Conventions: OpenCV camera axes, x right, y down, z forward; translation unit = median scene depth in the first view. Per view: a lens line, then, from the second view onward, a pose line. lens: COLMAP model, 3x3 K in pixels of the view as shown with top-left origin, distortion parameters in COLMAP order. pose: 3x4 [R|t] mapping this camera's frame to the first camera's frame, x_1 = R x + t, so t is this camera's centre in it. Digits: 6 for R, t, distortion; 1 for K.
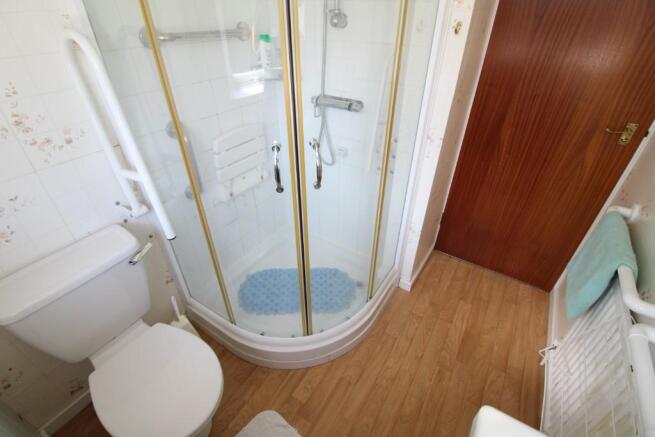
lens RADIAL K [[309.4, 0, 334.8], [0, 309.4, 214.5], [0, 0, 1]] dist [-0.001780, -0.000463]
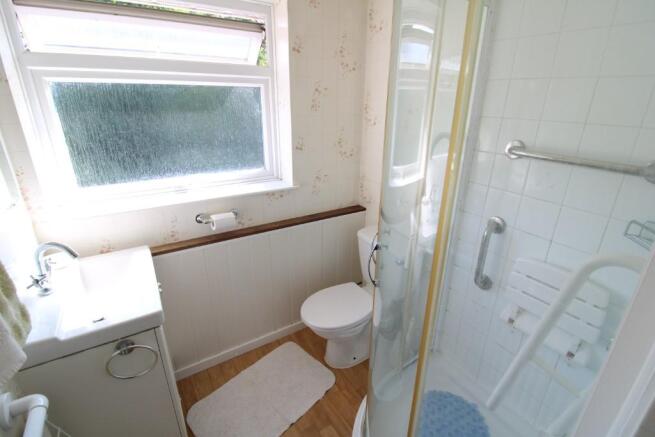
lens RADIAL K [[309.4, 0, 334.8], [0, 309.4, 214.5], [0, 0, 1]] dist [-0.001780, -0.000463]
pose [[-0.416426, 0.296174, -0.859576, 0.581472], [-0.542467, 0.677777, 0.496334, -0.480010], [0.729602, 0.672978, -0.121580, 0.634002]]
